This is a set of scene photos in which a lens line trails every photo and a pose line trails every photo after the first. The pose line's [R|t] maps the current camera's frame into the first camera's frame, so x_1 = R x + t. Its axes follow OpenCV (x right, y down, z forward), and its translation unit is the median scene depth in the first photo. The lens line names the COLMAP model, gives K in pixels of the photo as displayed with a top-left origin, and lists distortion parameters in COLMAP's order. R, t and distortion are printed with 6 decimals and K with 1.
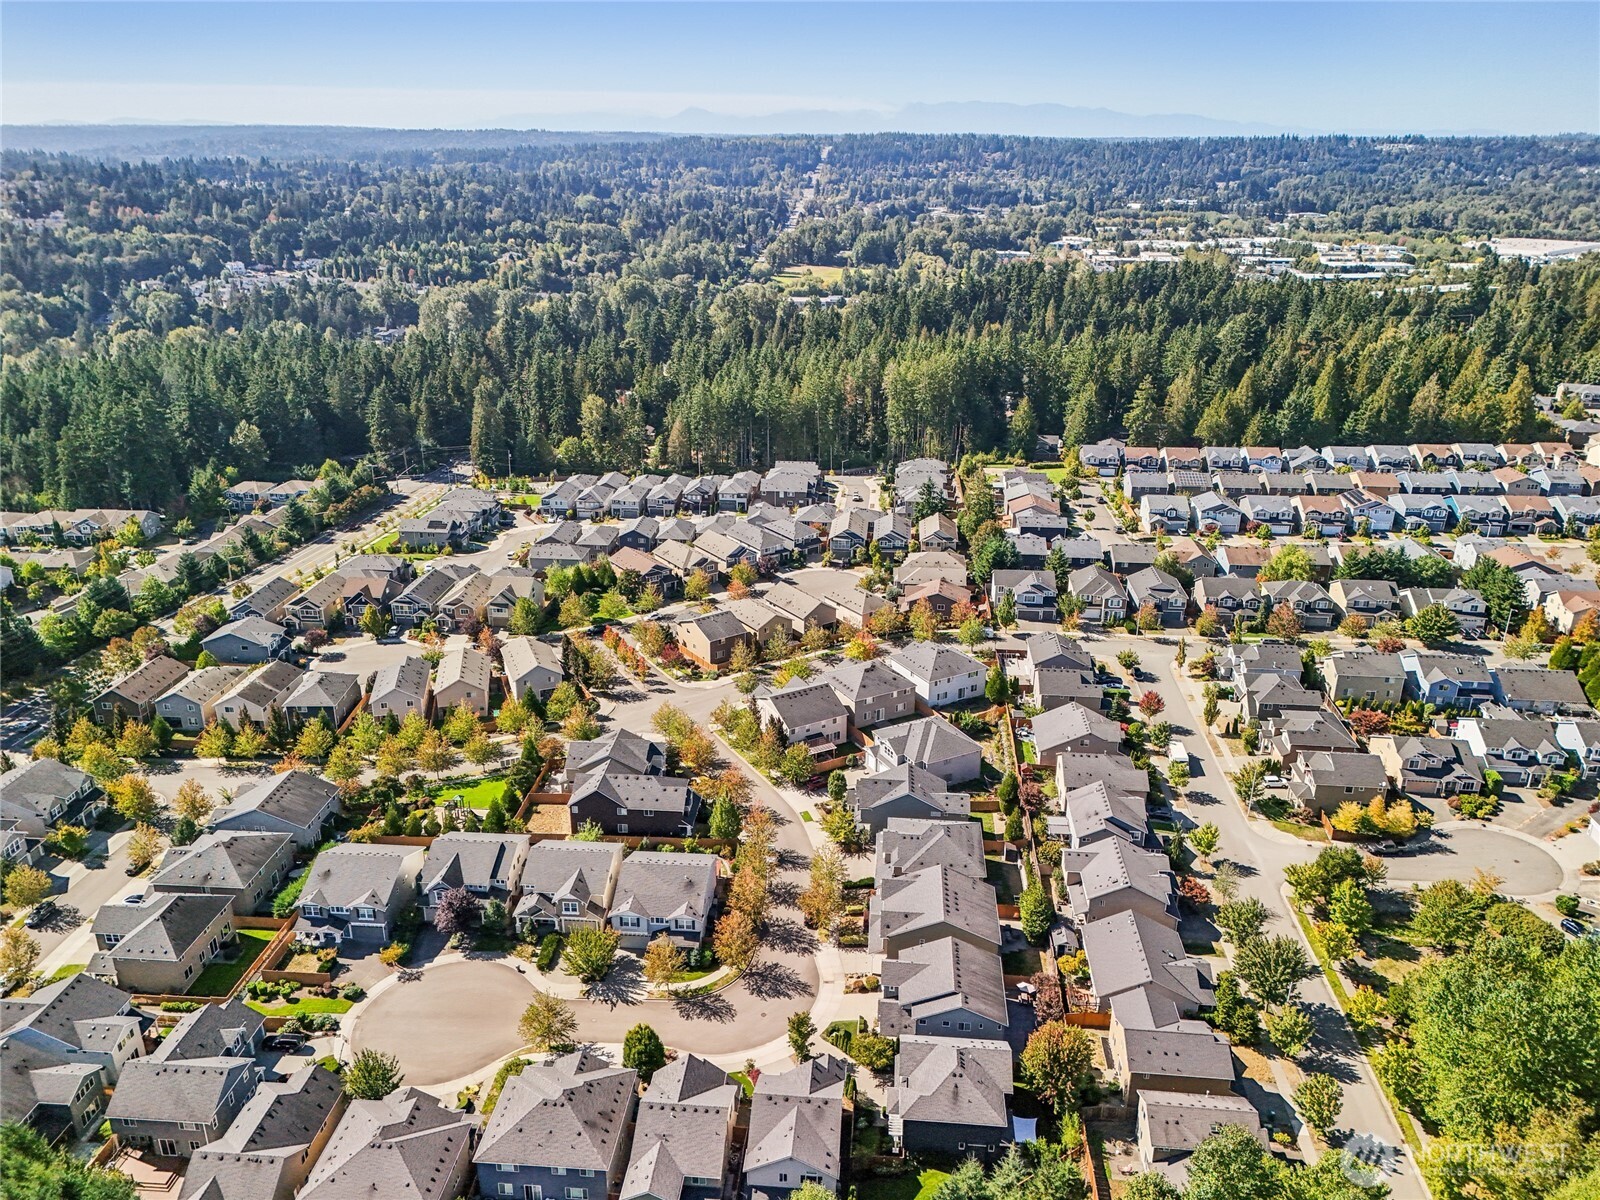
lens RADIAL K [[1186.6, 0, 799.6], [0, 1186.6, 594.4], [0, 0, 1]] dist [0.046045, -0.000082]
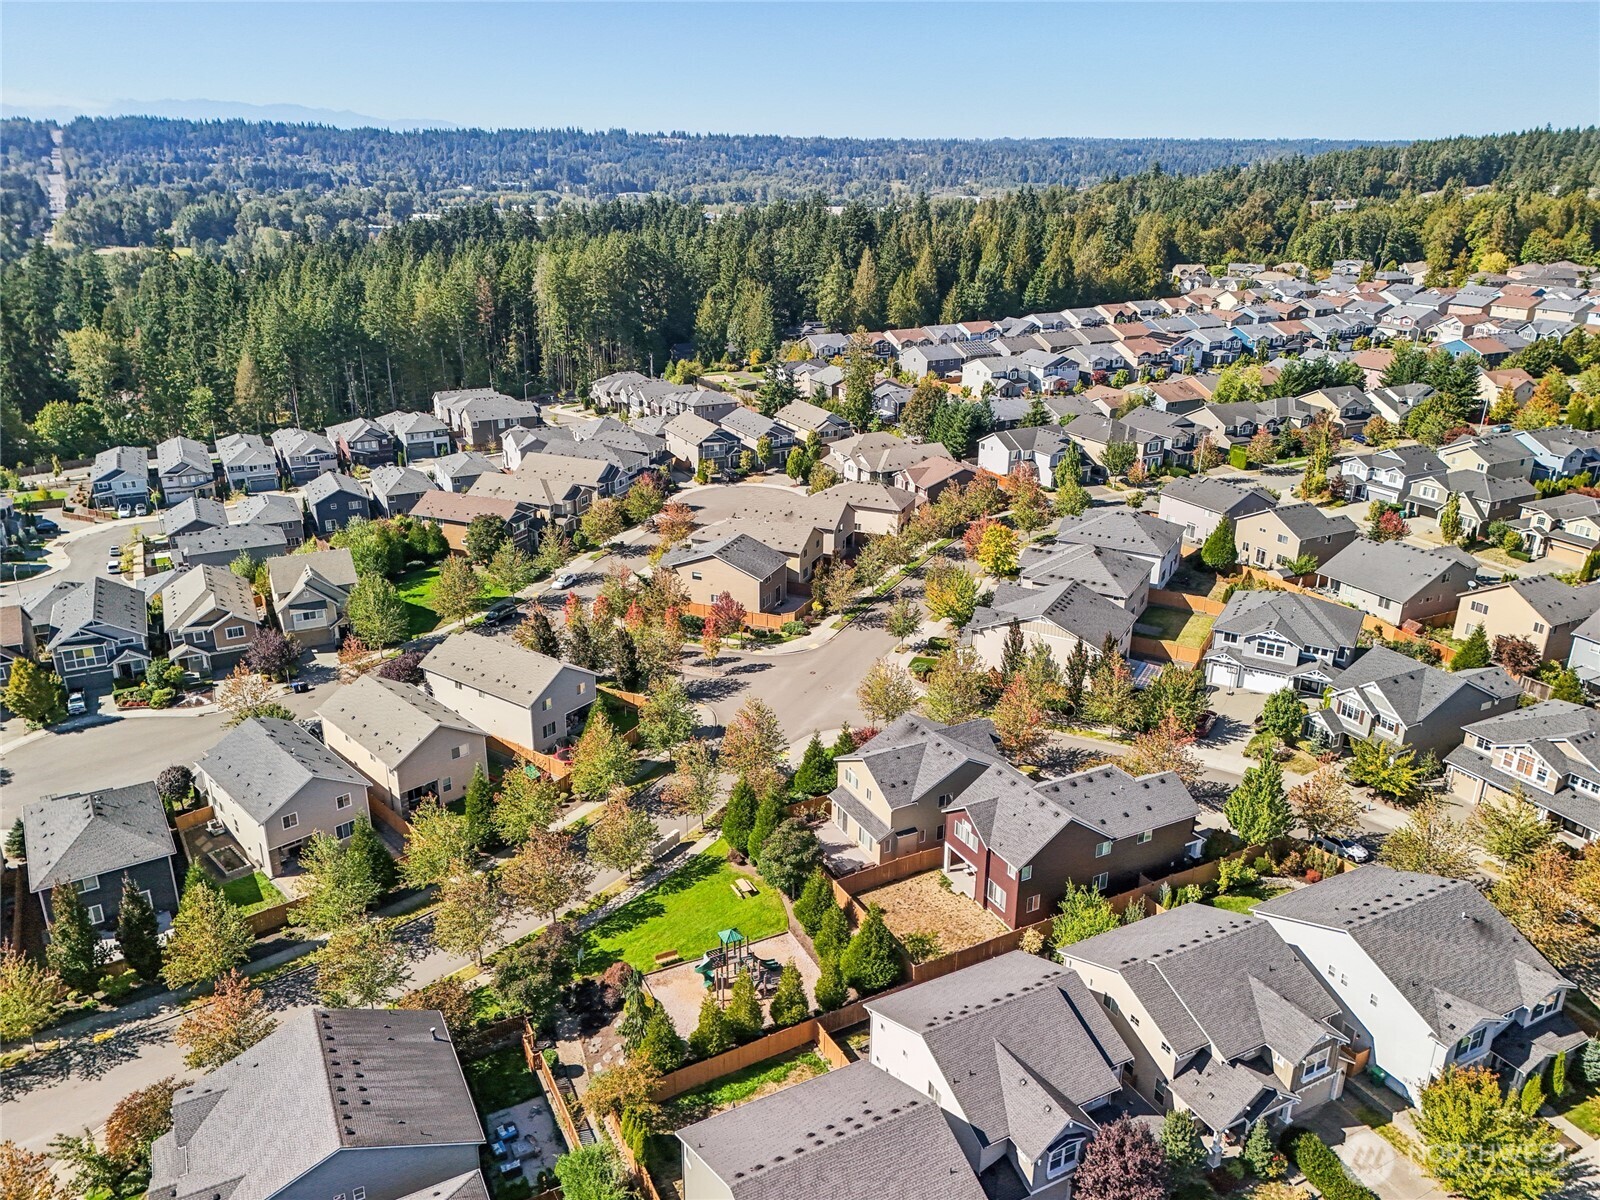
lens RADIAL K [[1186.6, 0, 799.6], [0, 1186.6, 594.4], [0, 0, 1]] dist [0.046045, -0.000082]
pose [[0.846756, -0.188052, 0.497634, -0.220785], [0.189002, 0.980752, 0.049019, 0.012743], [-0.497274, 0.052547, 0.866001, 0.281351]]
